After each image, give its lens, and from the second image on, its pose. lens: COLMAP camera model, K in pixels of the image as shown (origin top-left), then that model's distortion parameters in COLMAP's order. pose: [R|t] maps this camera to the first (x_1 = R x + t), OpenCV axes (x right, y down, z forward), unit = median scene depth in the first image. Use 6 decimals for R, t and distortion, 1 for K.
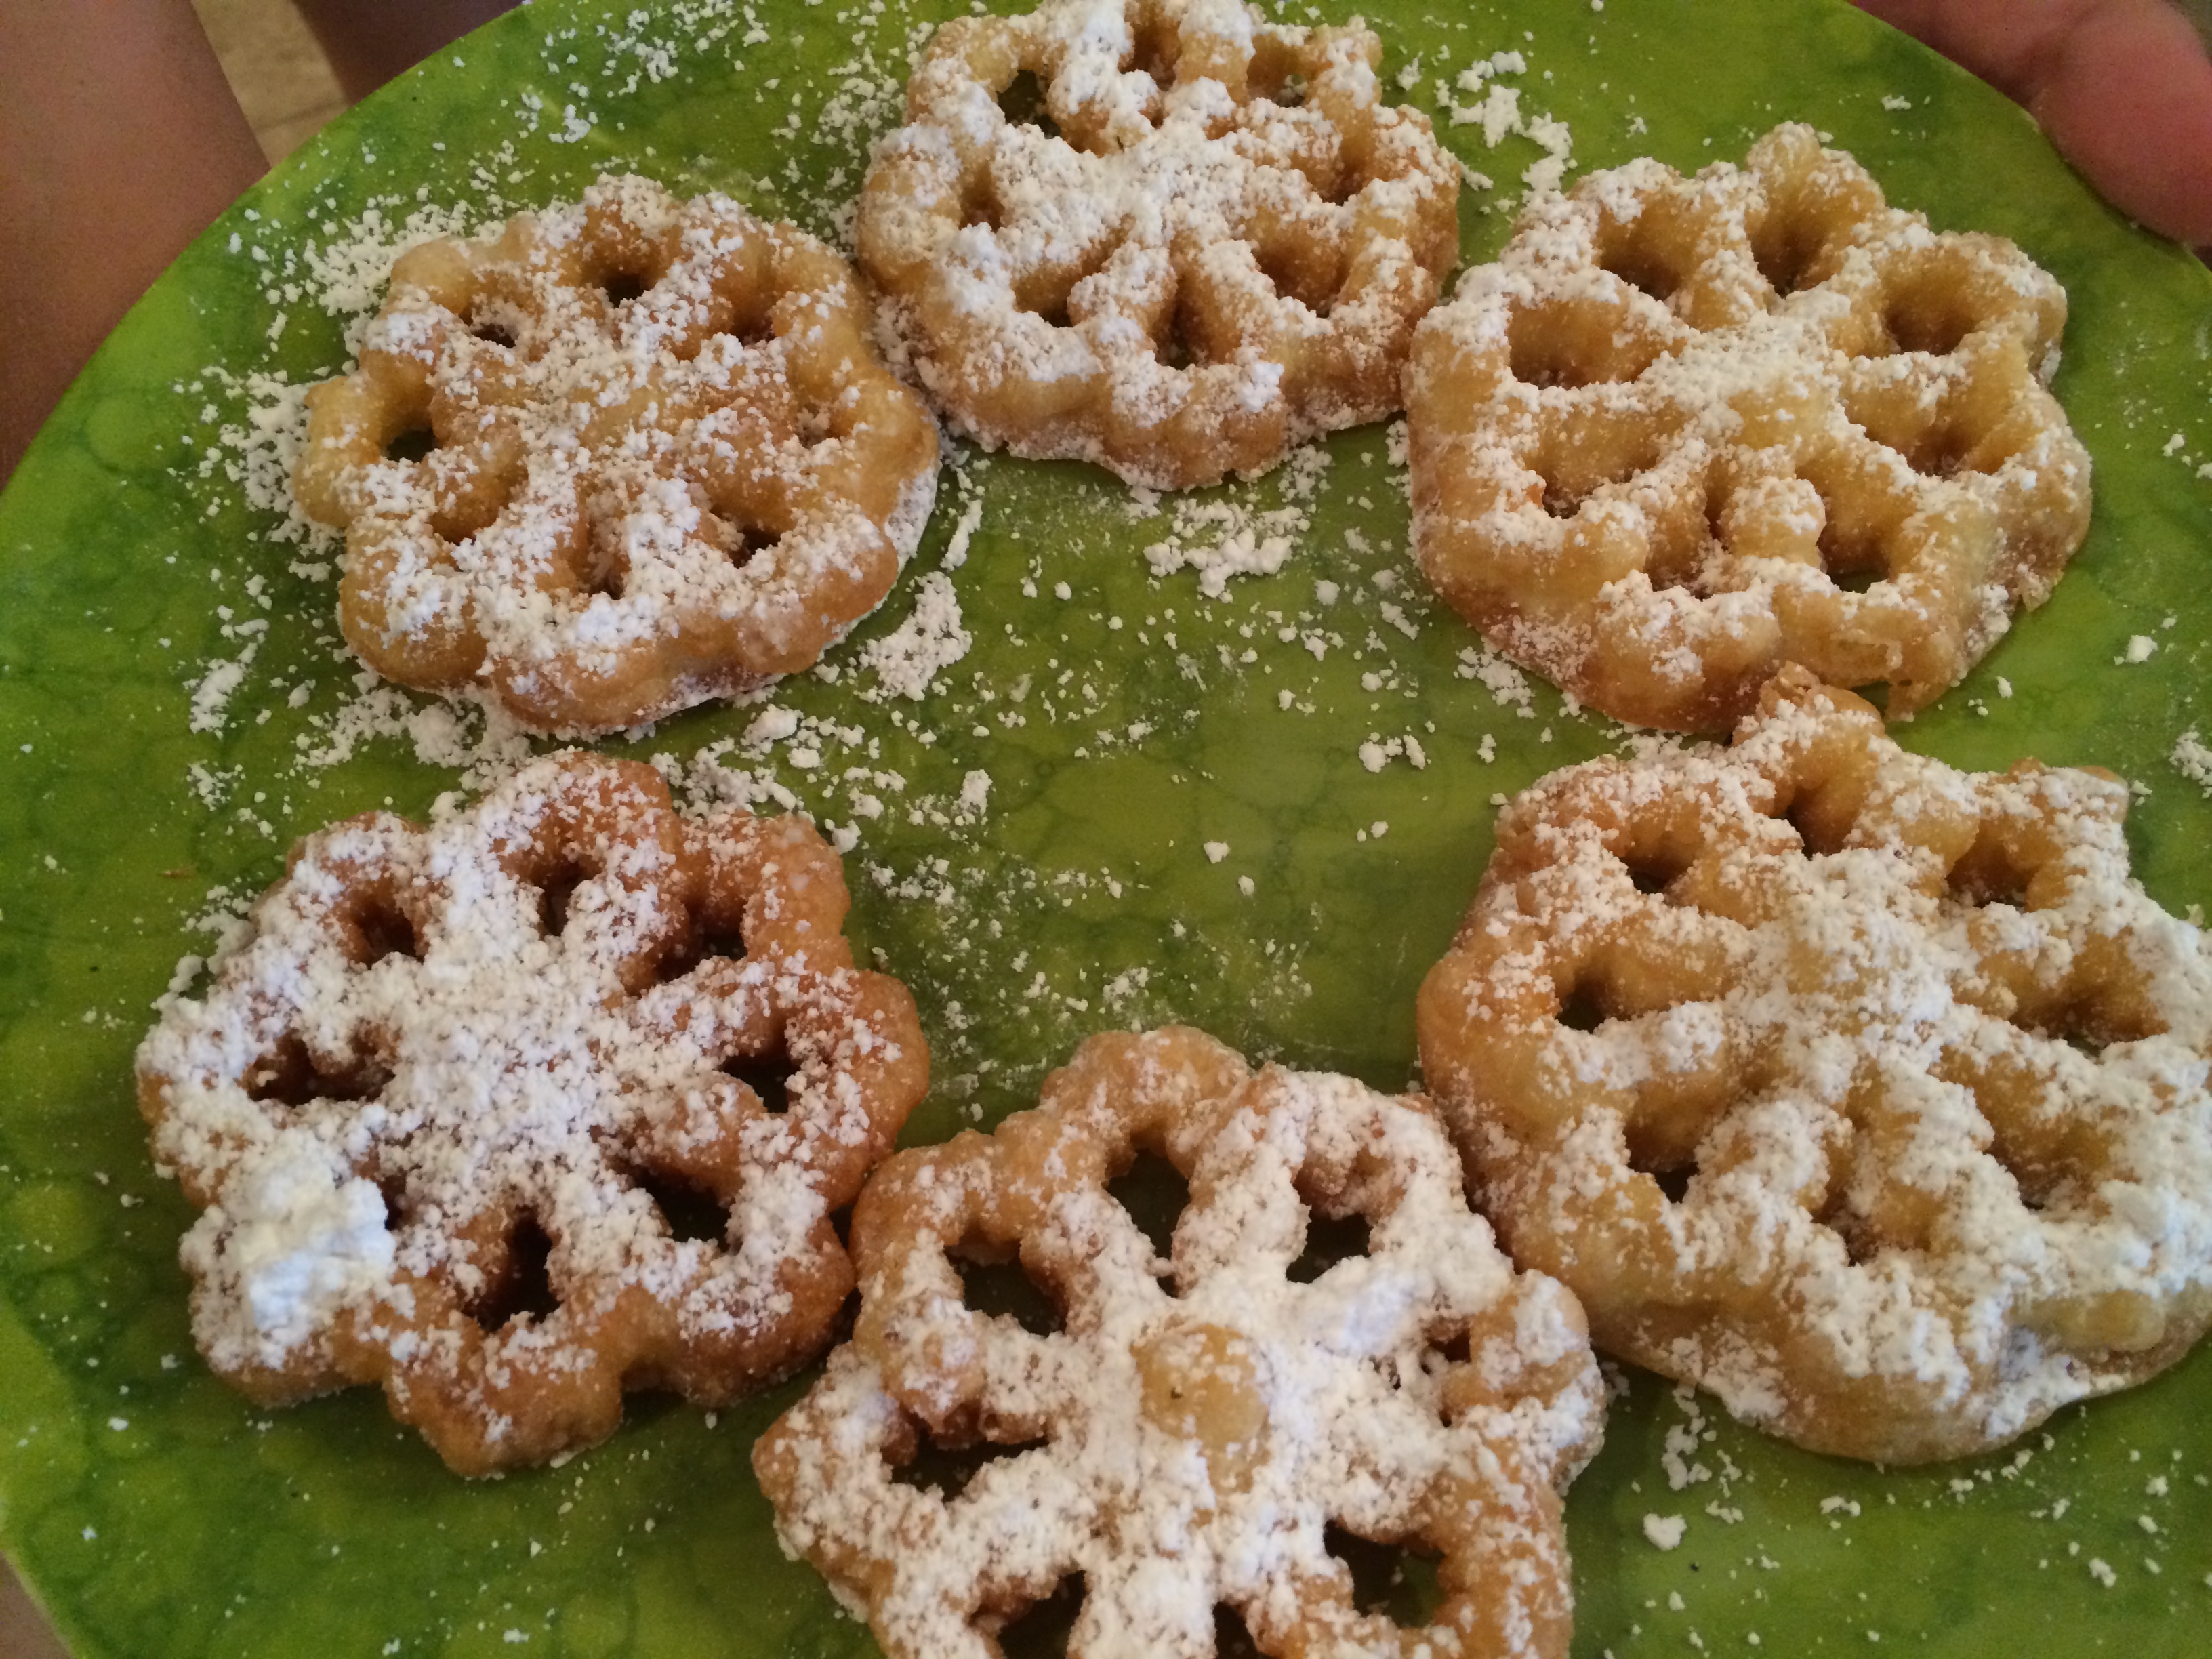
lens RADIAL K [[1885.2, 0, 1122.4], [0, 1885.2, 833.6], [0, 0, 1]] dist [0.041338, -0.009937]
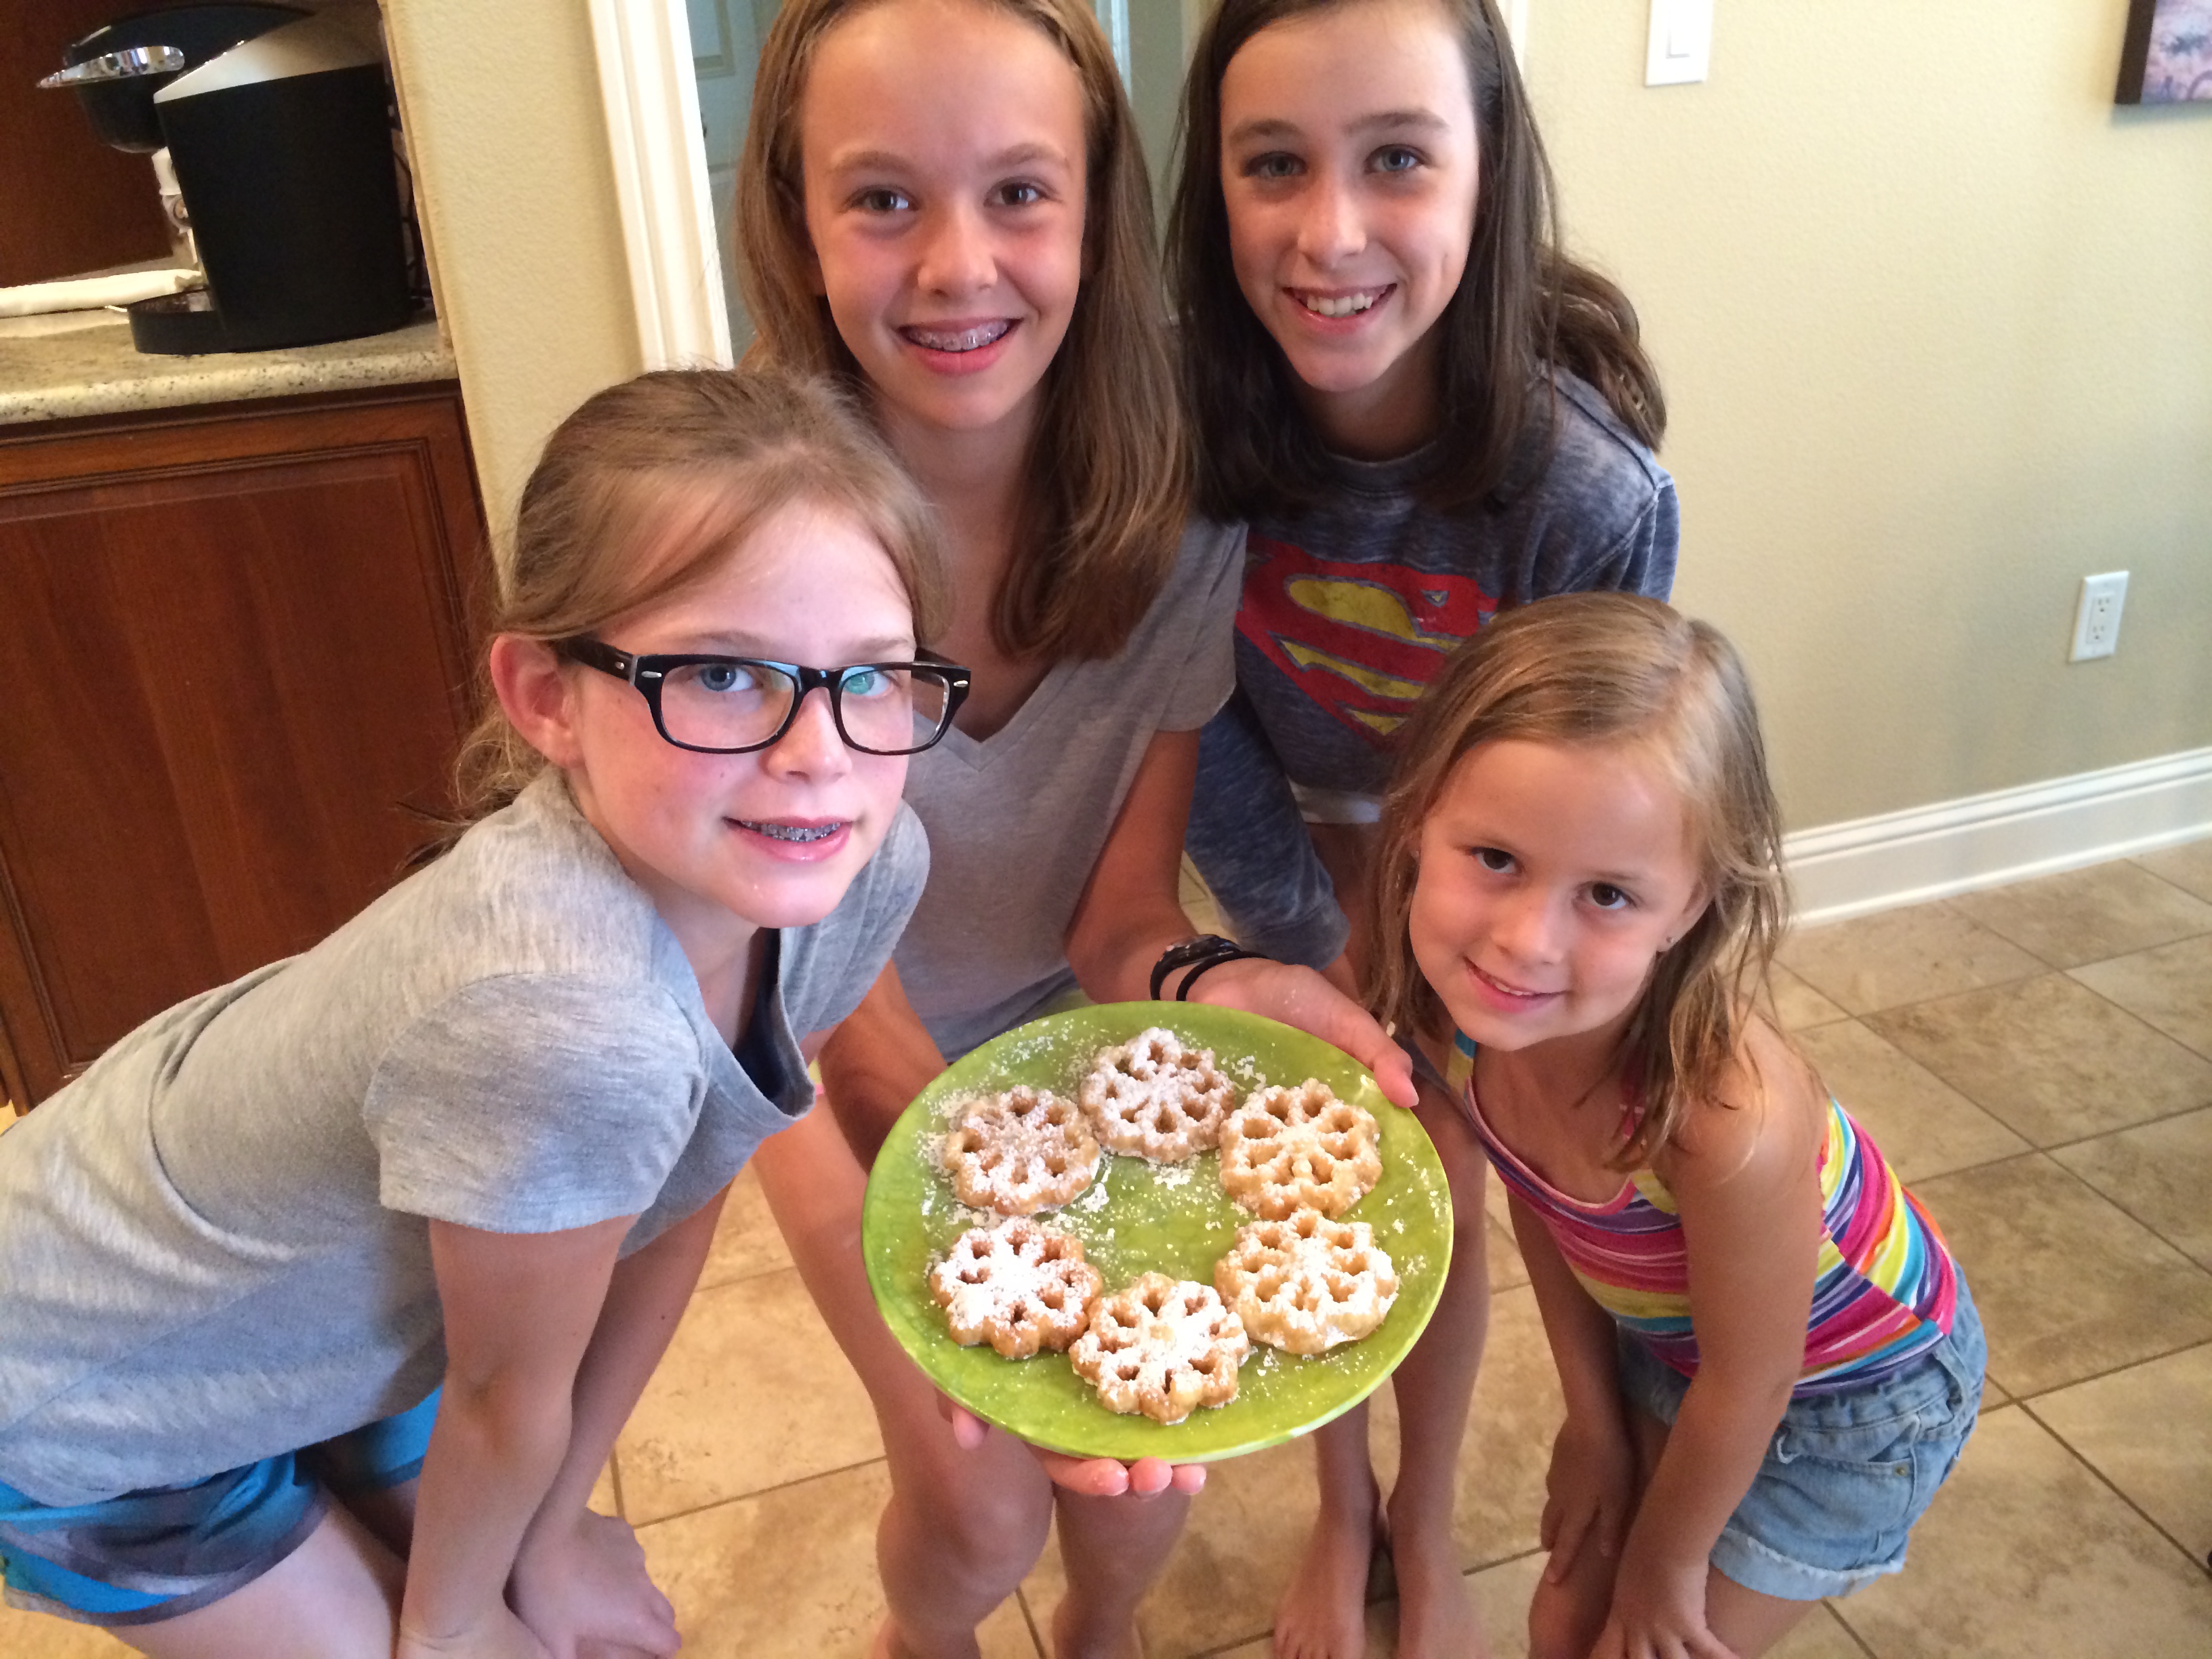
lens RADIAL K [[1885.2, 0, 1112.0], [0, 1885.2, 834.4], [0, 0, 1]] dist [0.041338, -0.009937]
pose [[0.999825, 0.013432, -0.013043, -0.033614], [-0.017676, 0.906870, -0.421039, 0.909241], [0.006173, 0.421195, 0.906949, -3.046427]]
